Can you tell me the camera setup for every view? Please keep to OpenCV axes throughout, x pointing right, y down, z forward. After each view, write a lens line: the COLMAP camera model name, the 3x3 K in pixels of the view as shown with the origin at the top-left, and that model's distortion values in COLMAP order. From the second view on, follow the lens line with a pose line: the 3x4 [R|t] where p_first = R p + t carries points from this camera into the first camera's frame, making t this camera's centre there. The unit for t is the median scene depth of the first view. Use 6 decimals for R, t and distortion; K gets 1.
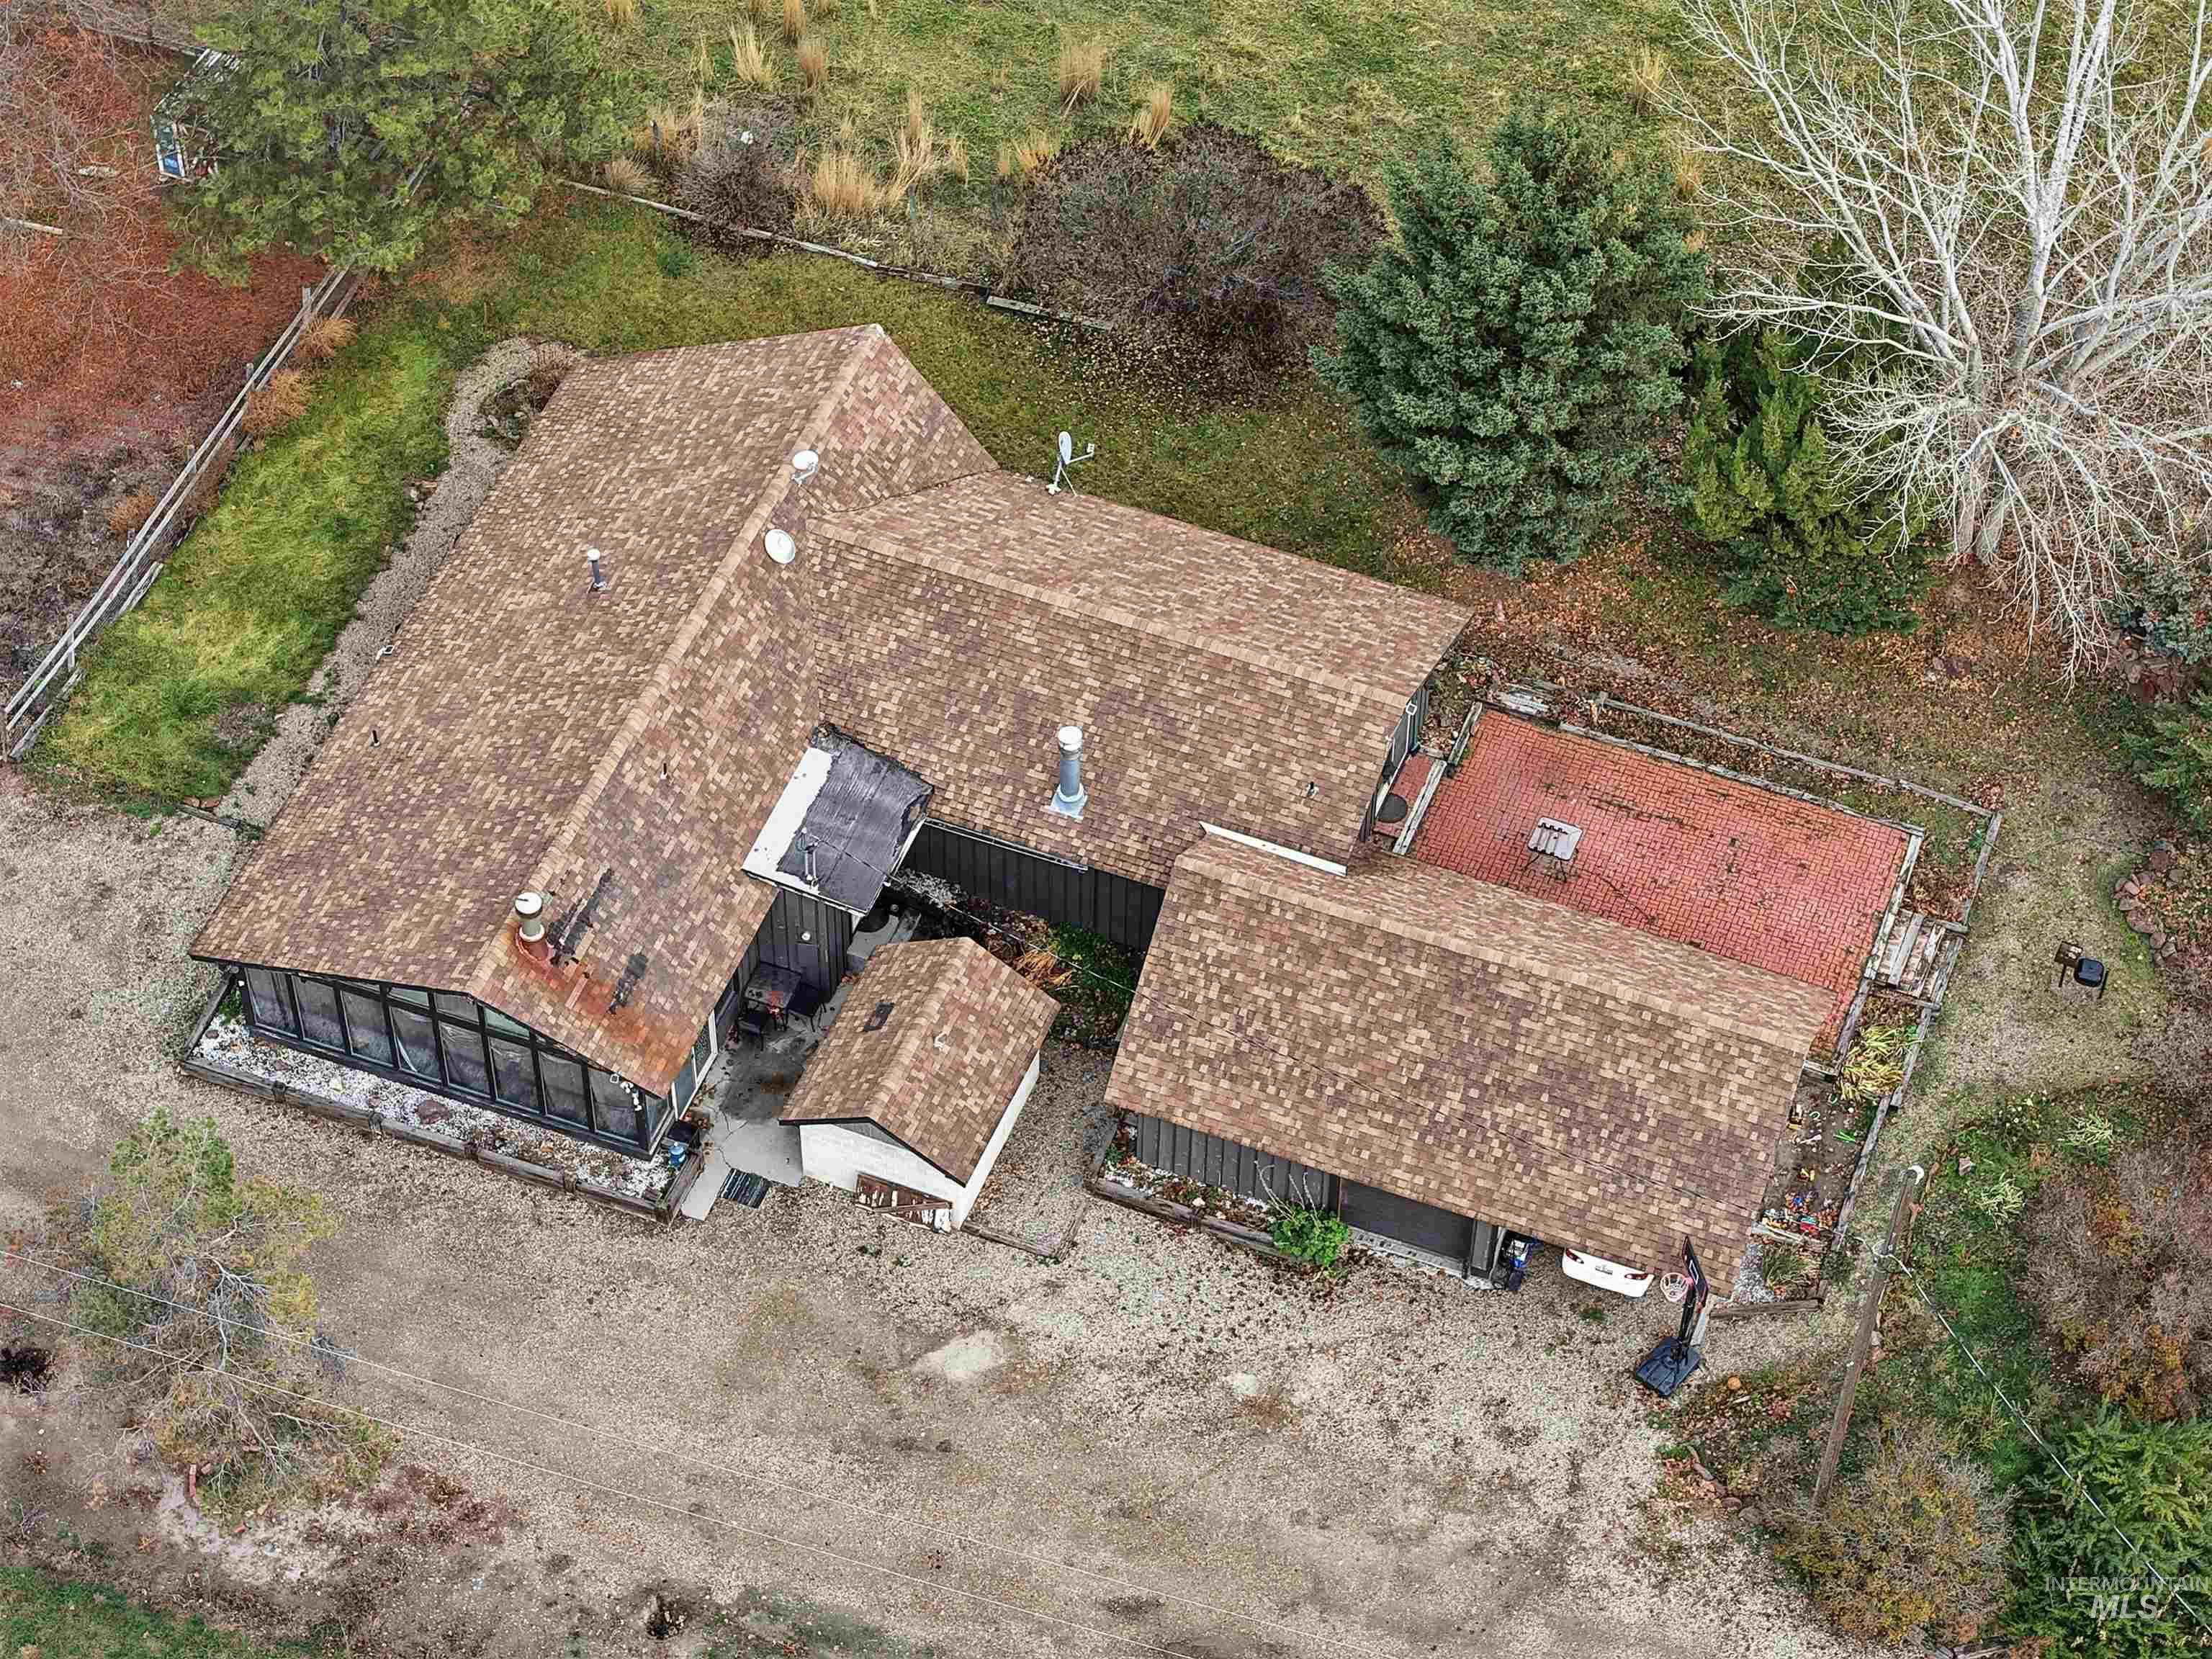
lens RADIAL K [[4663.8, 0, 1106.0], [0, 4663.8, 829.5], [0, 0, 1]] dist [-0.233810, 1.029274]
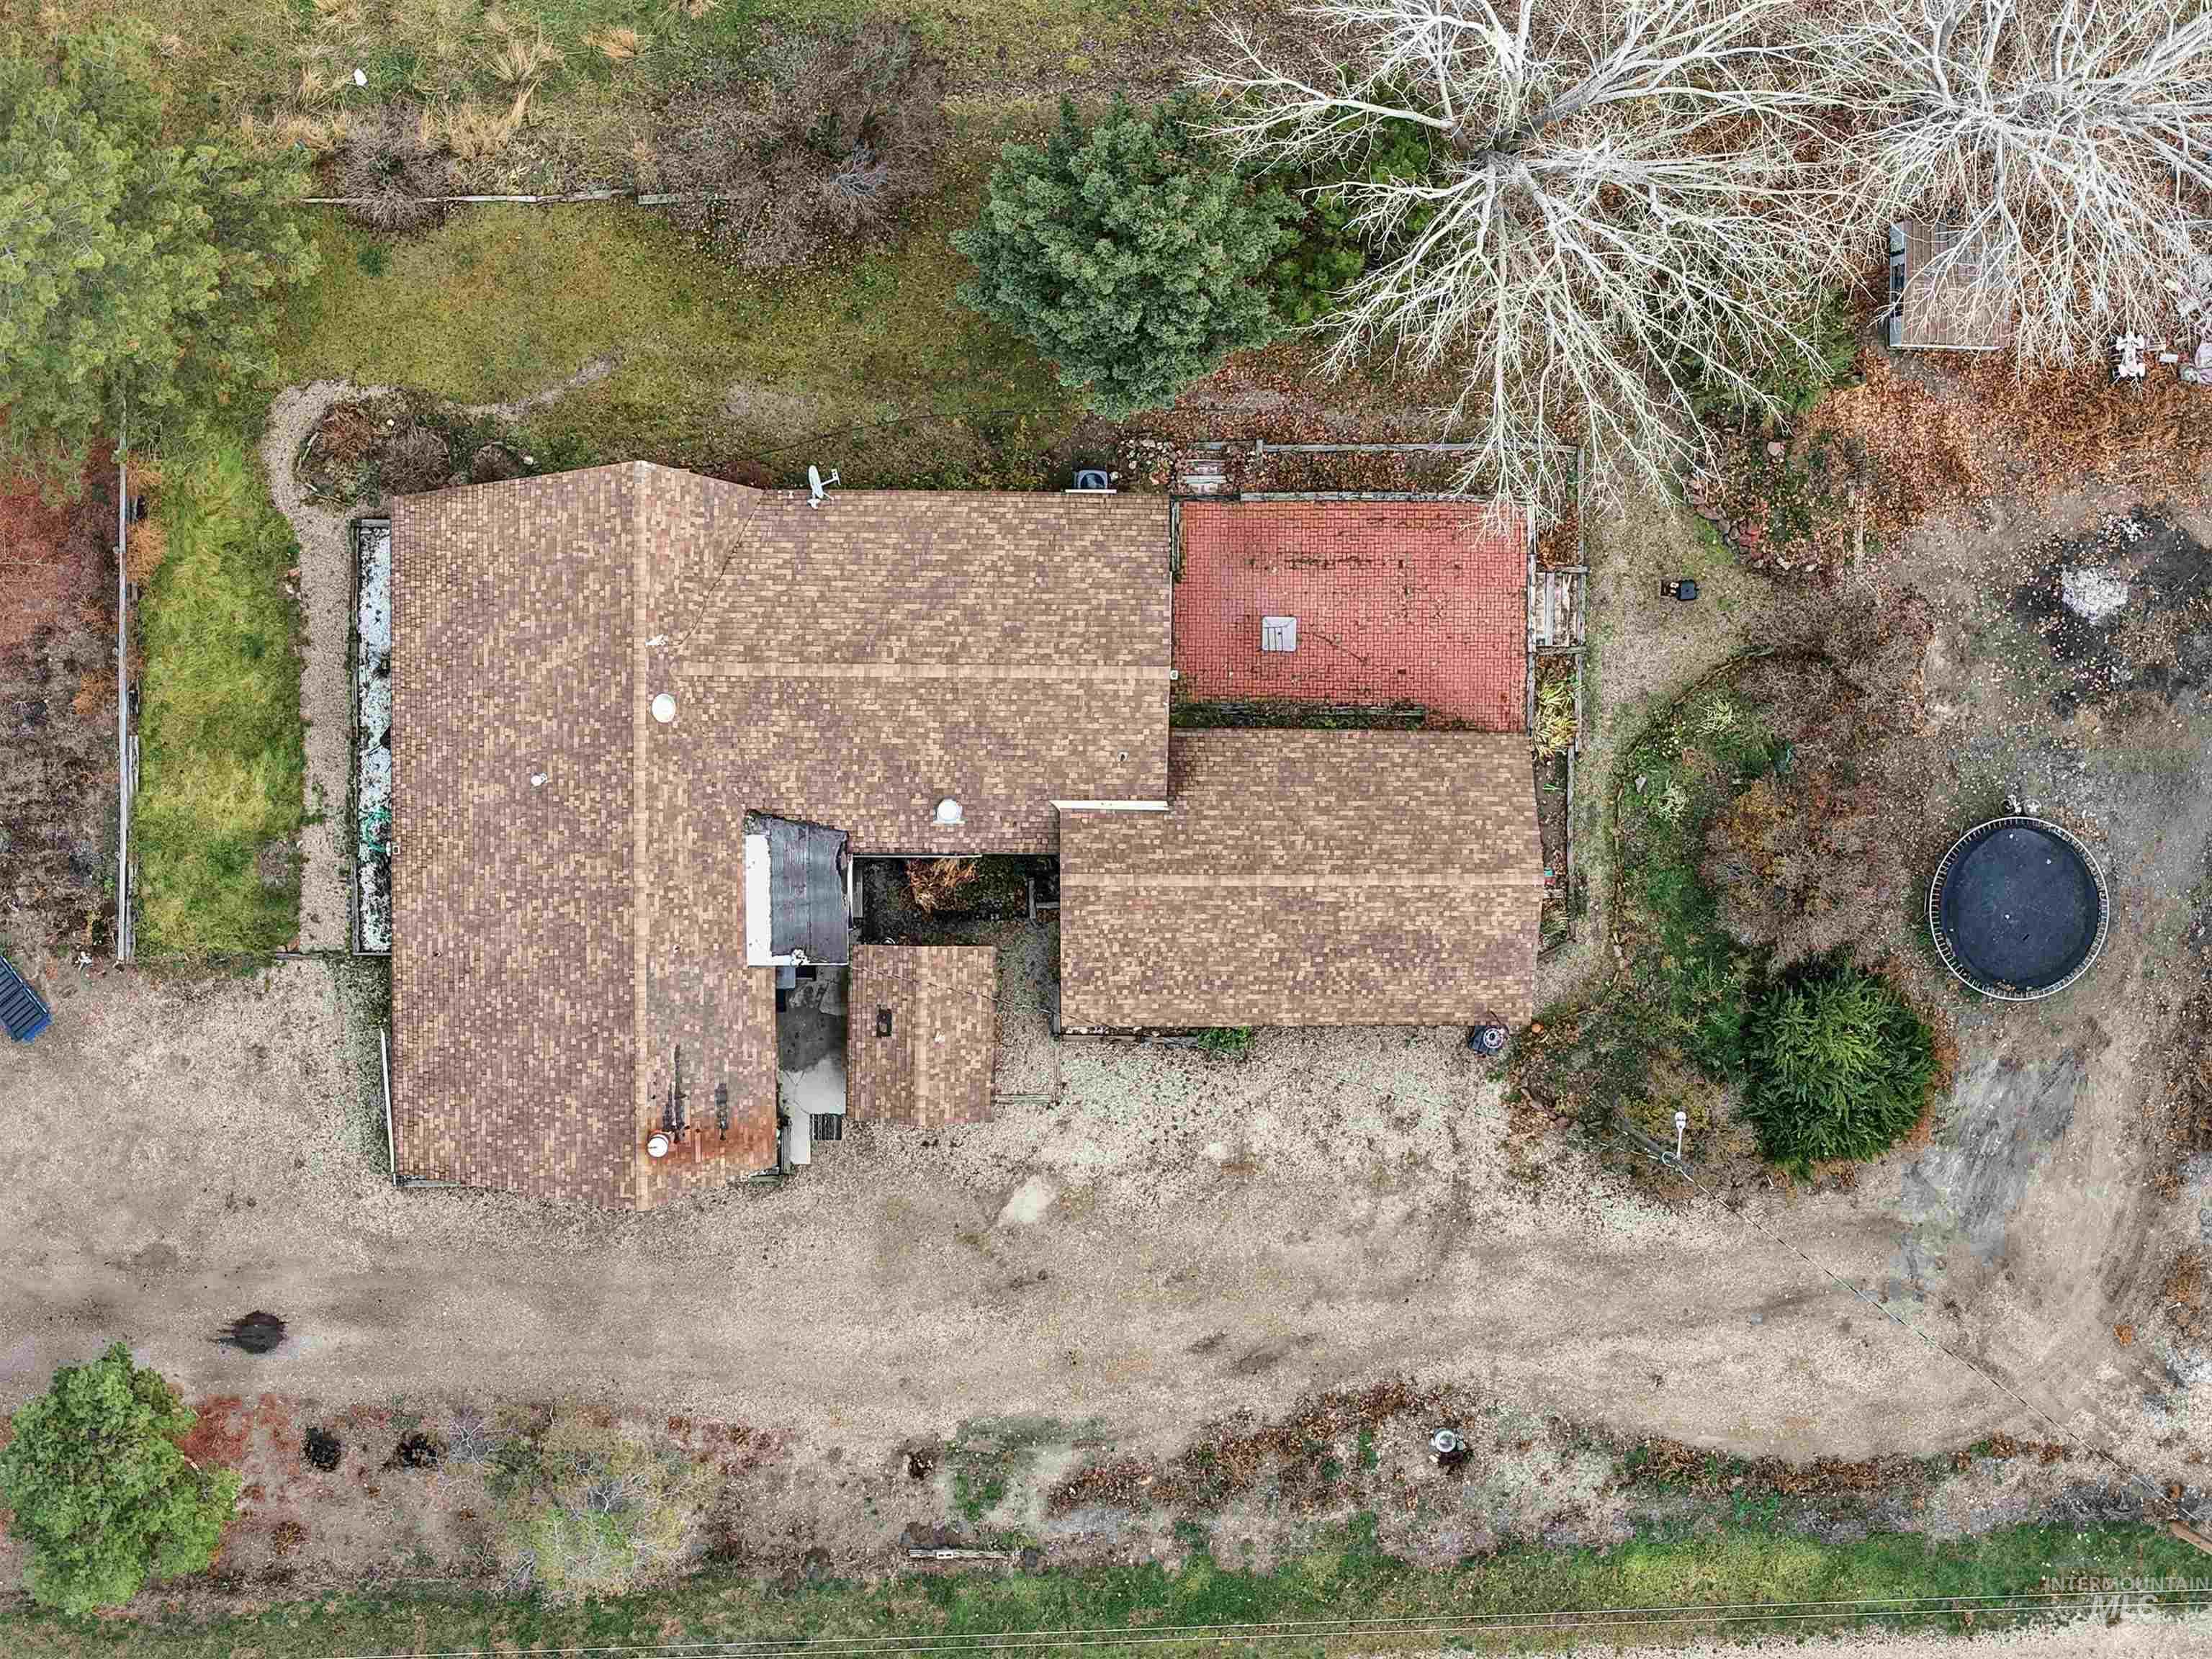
lens RADIAL K [[4663.8, 0, 1106.0], [0, 4663.8, 829.5], [0, 0, 1]] dist [-0.233810, 1.029274]
pose [[0.932689, -0.360671, 0.002662, 0.028780], [0.266833, 0.694952, 0.667714, -0.889589], [-0.242675, -0.622059, 0.744414, -0.000977]]
